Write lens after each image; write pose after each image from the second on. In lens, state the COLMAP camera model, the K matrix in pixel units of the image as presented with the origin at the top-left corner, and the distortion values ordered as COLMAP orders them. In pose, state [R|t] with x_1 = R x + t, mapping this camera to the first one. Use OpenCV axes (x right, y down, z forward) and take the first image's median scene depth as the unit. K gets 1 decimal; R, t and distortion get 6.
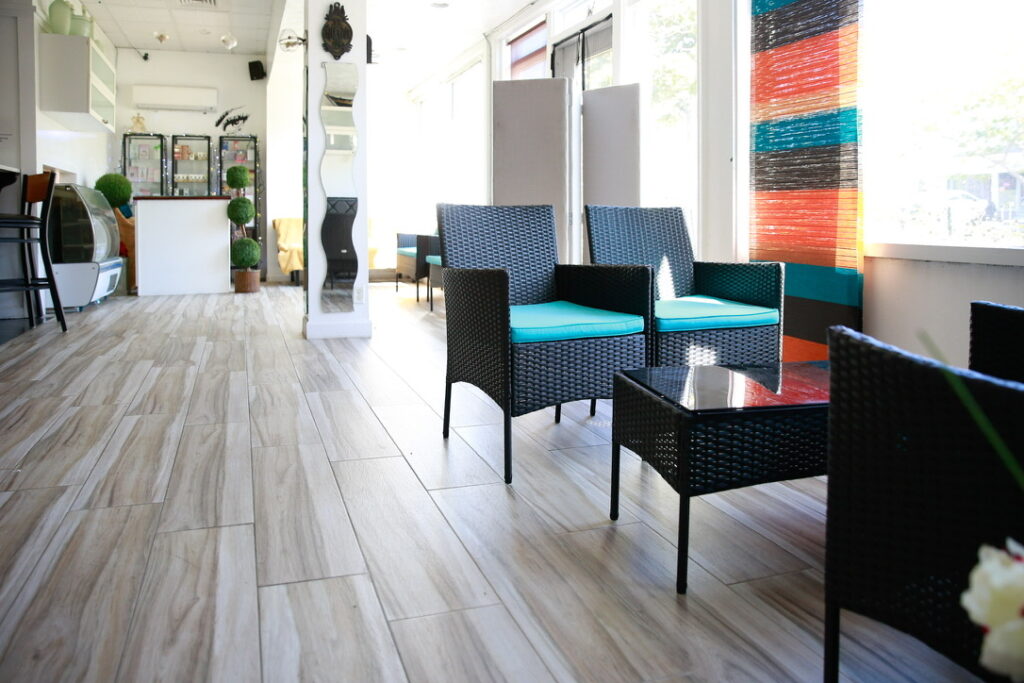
lens RADIAL K [[716.9, 0, 501.6], [0, 716.9, 259.9], [0, 0, 1]] dist [-0.076299, 0.050216]
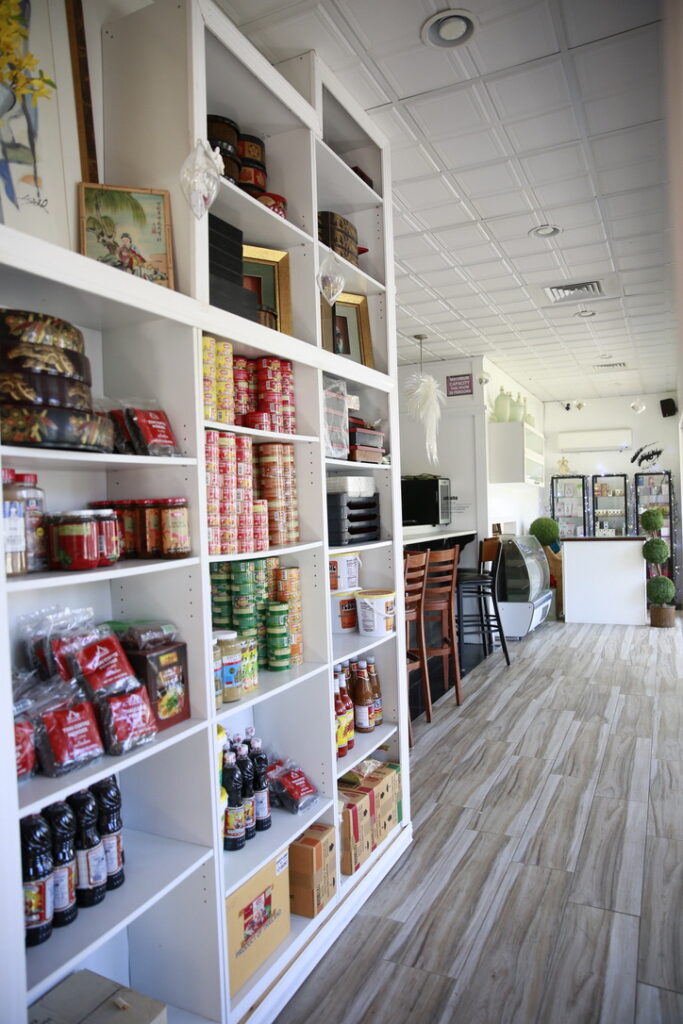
lens RADIAL K [[716.9, 0, 339.0], [0, 716.9, 512.0], [0, 0, 1]] dist [-0.076299, 0.050216]
pose [[0.704962, -0.026121, -0.708764, 0.087021], [0.002191, 0.999397, -0.034654, -0.153537], [0.709242, 0.022877, 0.704594, -0.143027]]
